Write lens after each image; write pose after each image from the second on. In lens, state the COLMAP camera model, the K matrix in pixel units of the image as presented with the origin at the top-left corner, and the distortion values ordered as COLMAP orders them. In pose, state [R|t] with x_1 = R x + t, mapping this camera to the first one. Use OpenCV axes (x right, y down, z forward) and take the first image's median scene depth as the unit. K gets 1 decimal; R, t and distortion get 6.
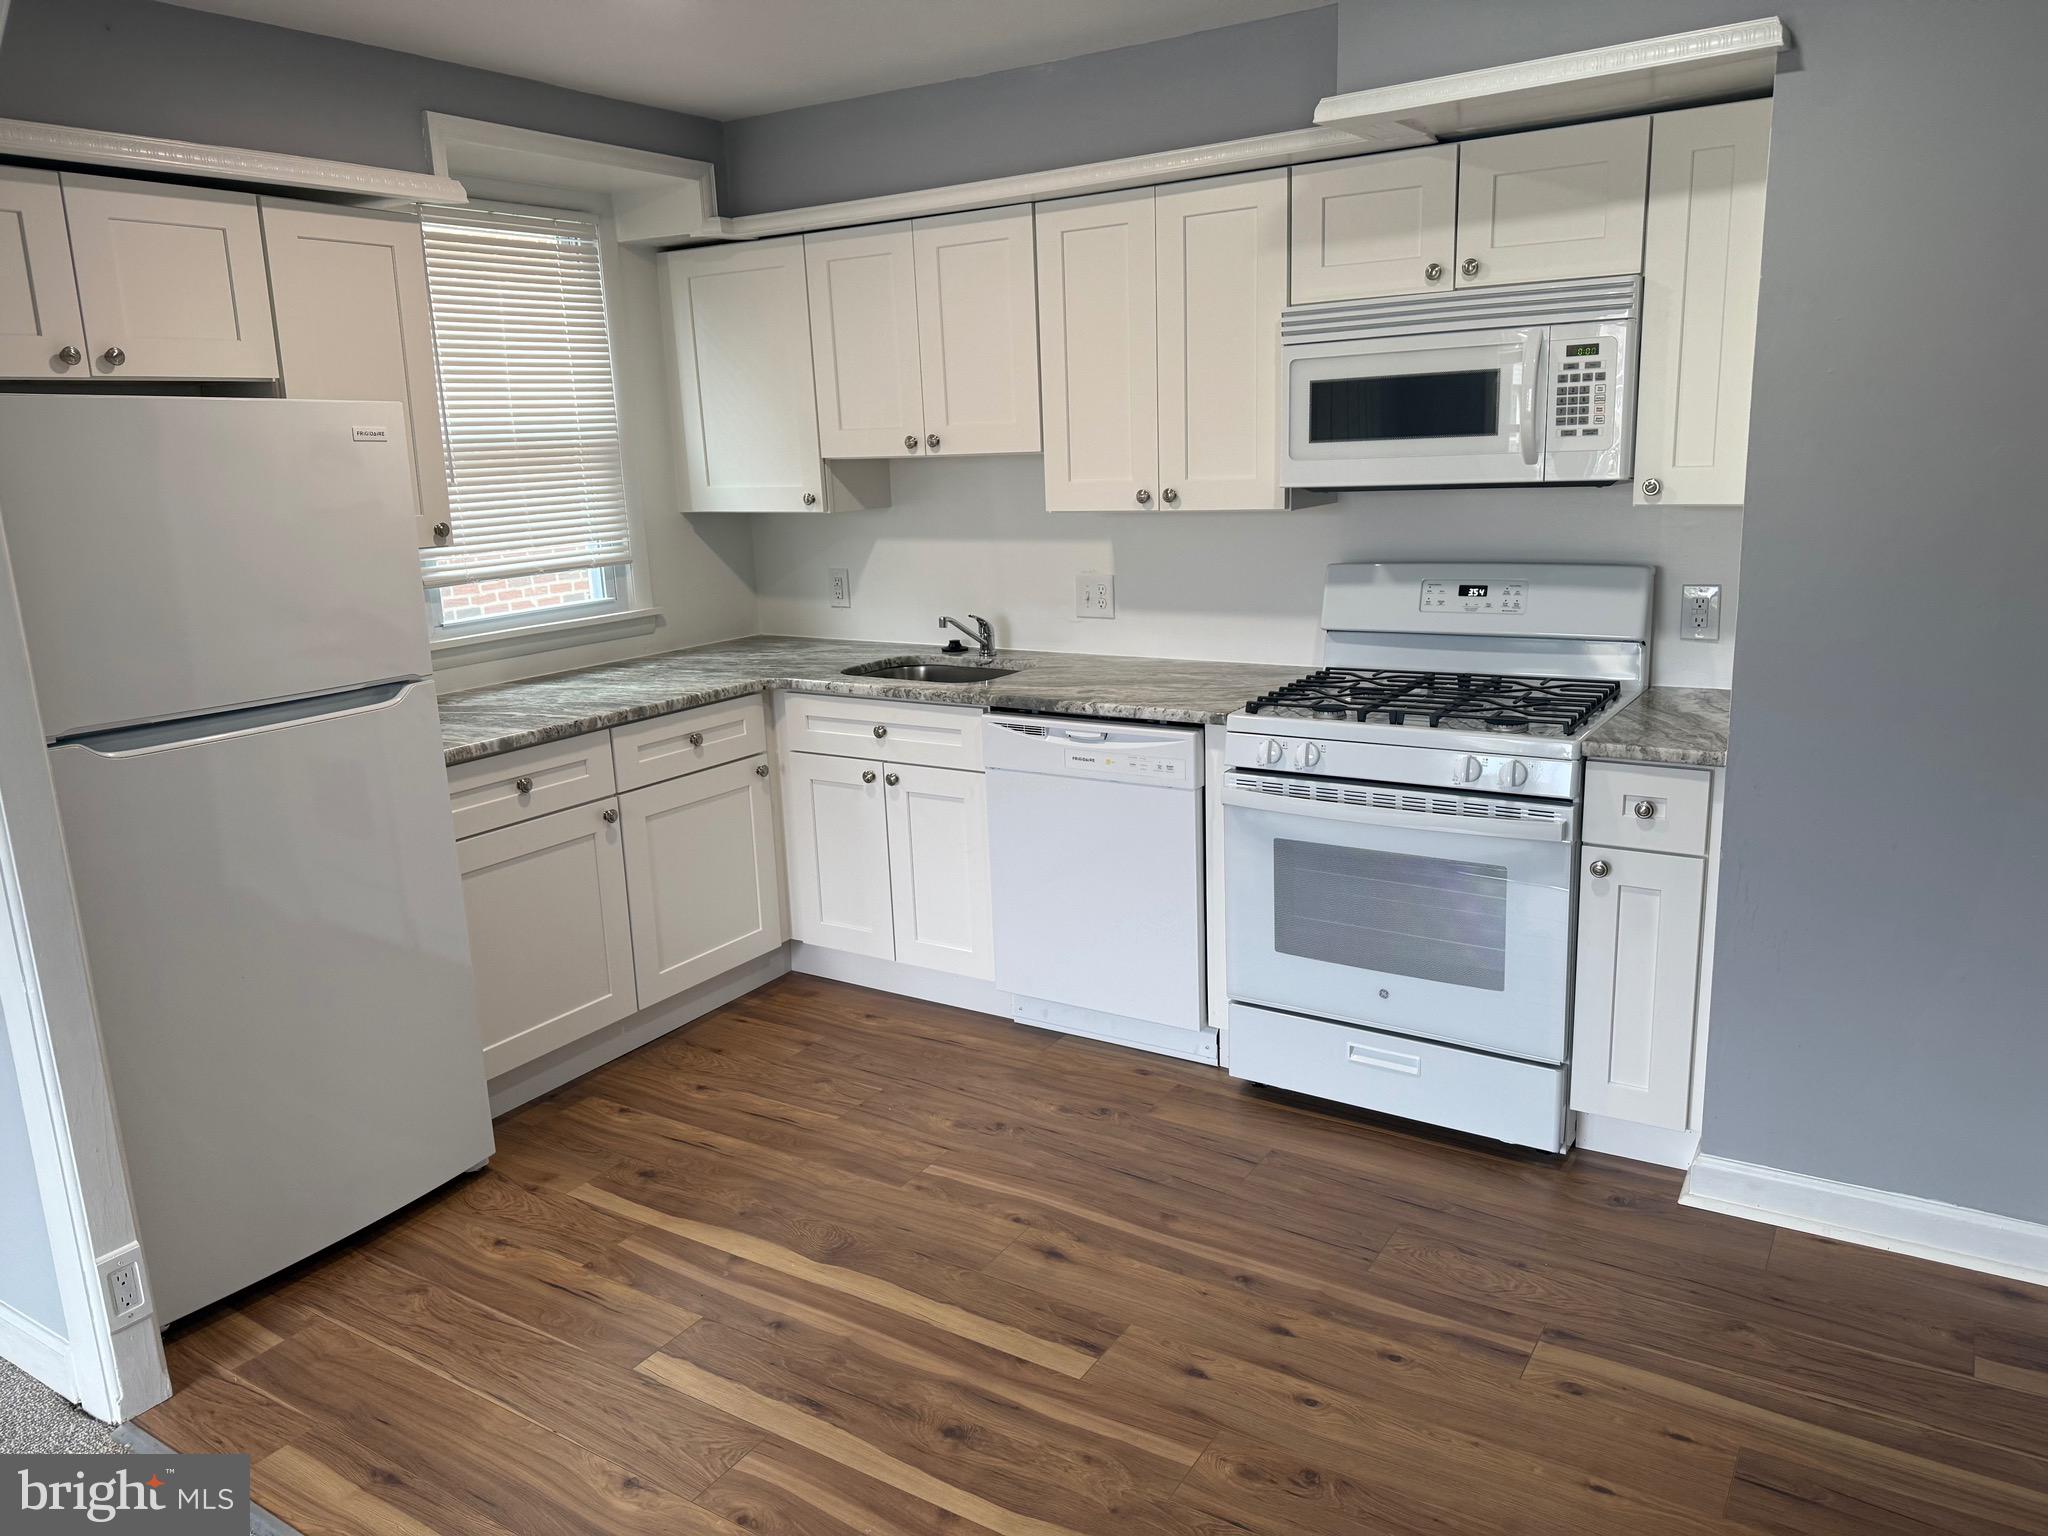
lens RADIAL K [[1451.0, 0, 1024.0], [0, 1451.0, 768.0], [0, 0, 1]] dist [0.152133, -0.253196]
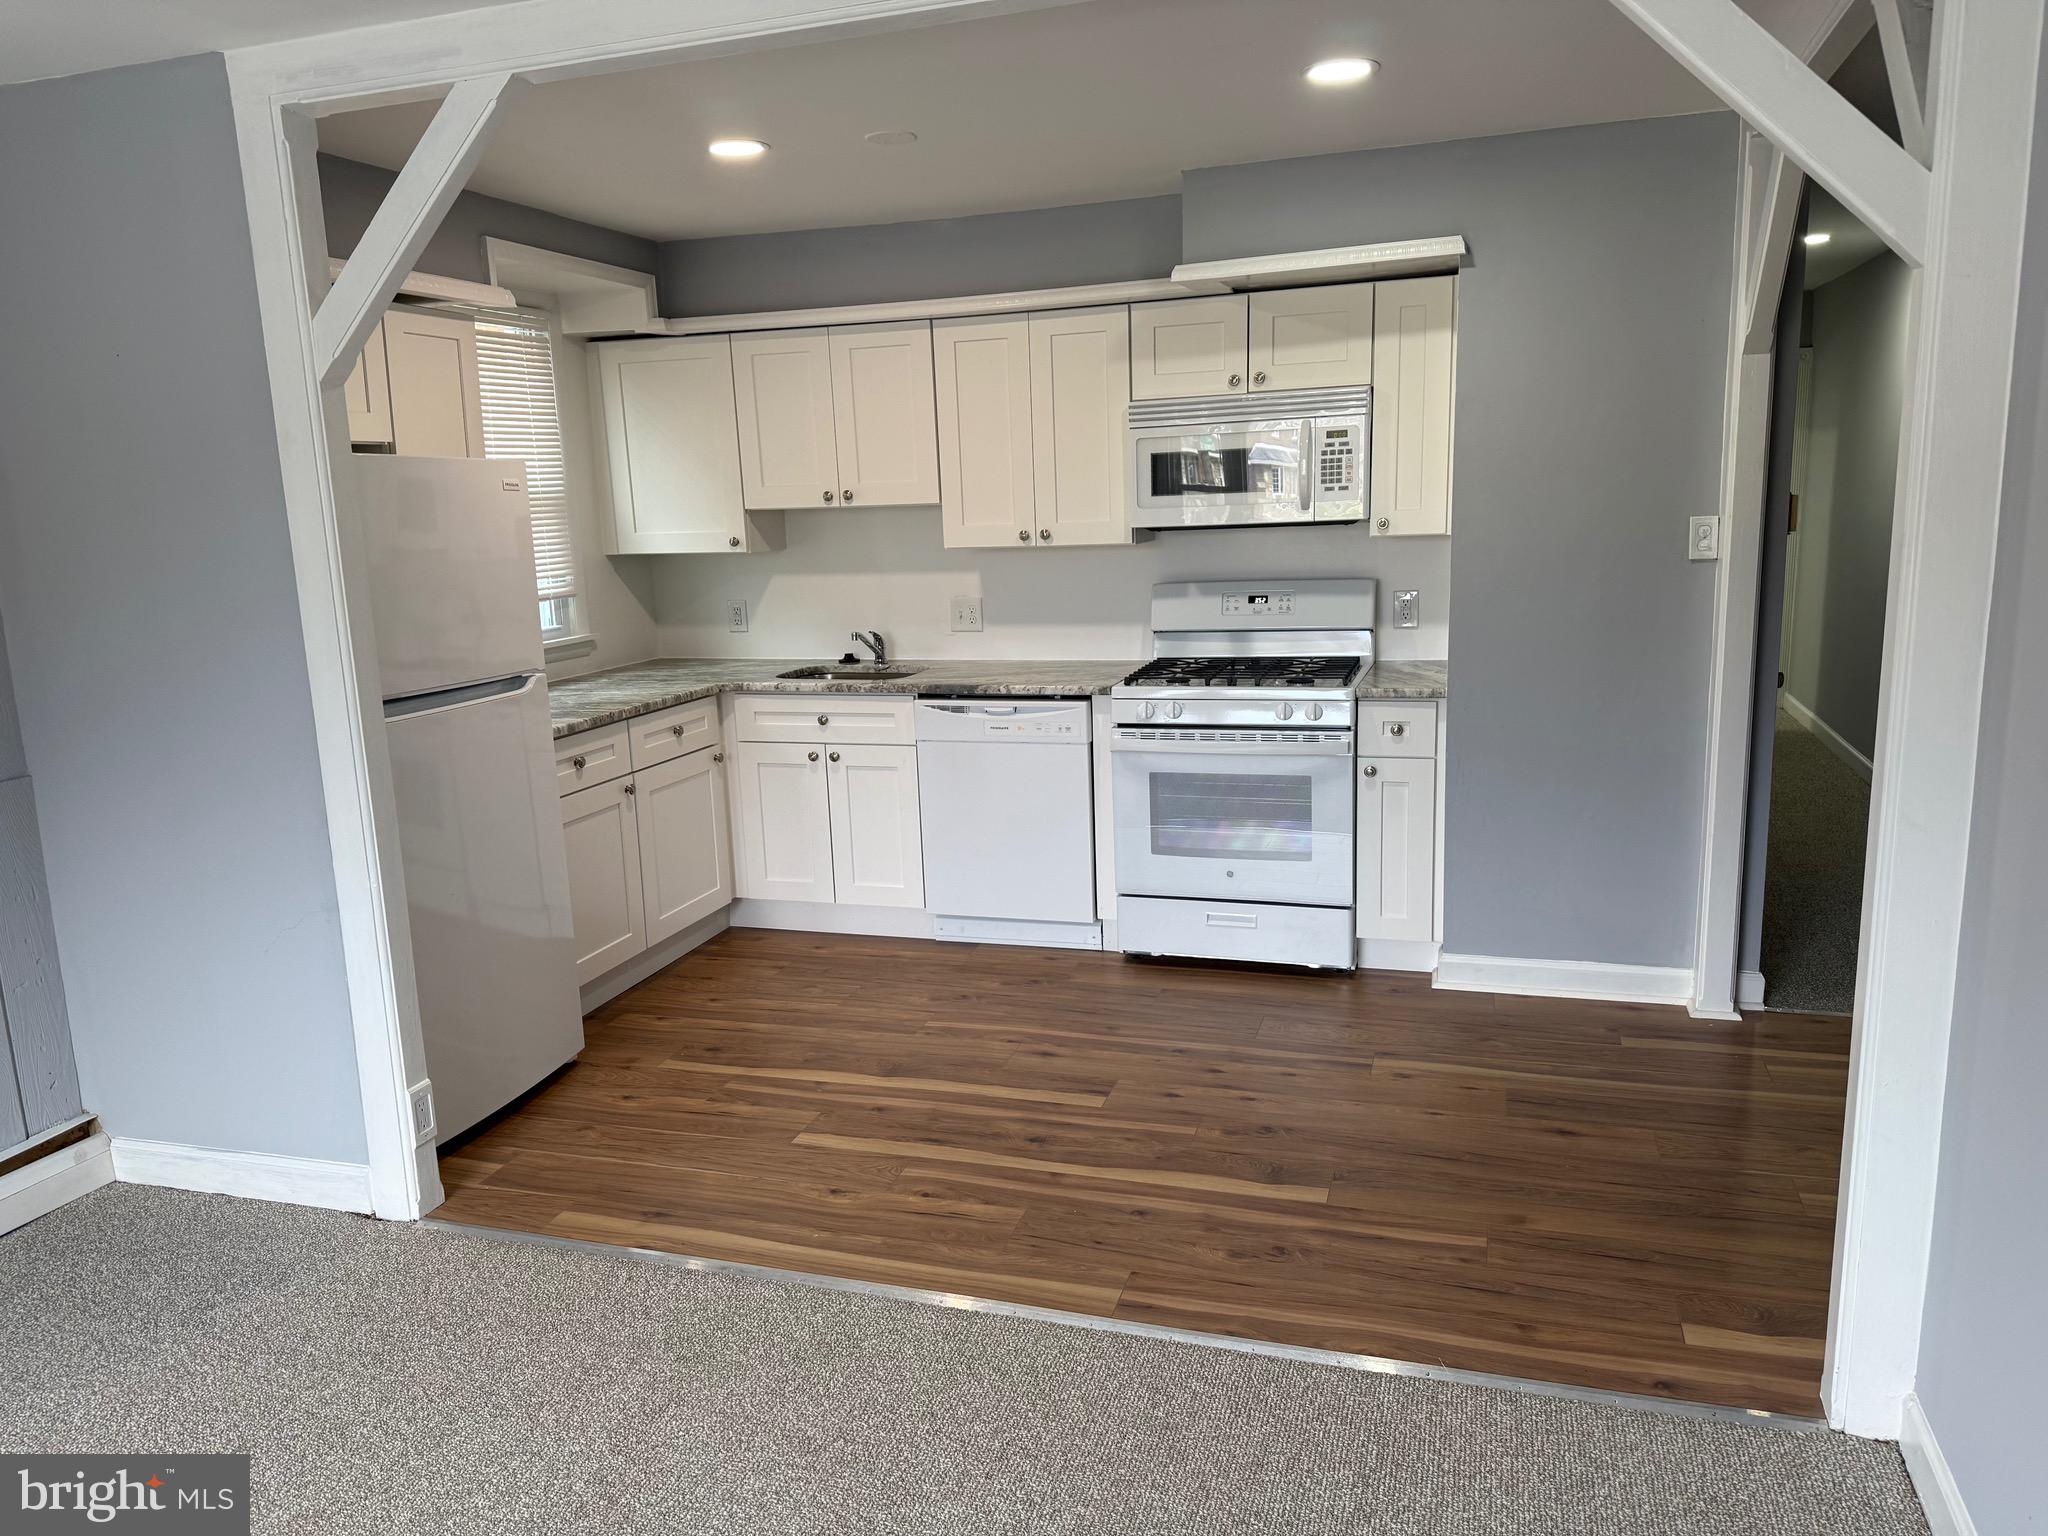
lens RADIAL K [[1430.5, 0, 1024.0], [0, 1430.5, 768.0], [0, 0, 1]] dist [0.219733, -0.443796]
pose [[0.967454, -0.046406, 0.248757, -0.289518], [0.057047, 0.997732, -0.035736, 0.085921], [-0.246535, 0.048764, 0.967906, -0.317201]]
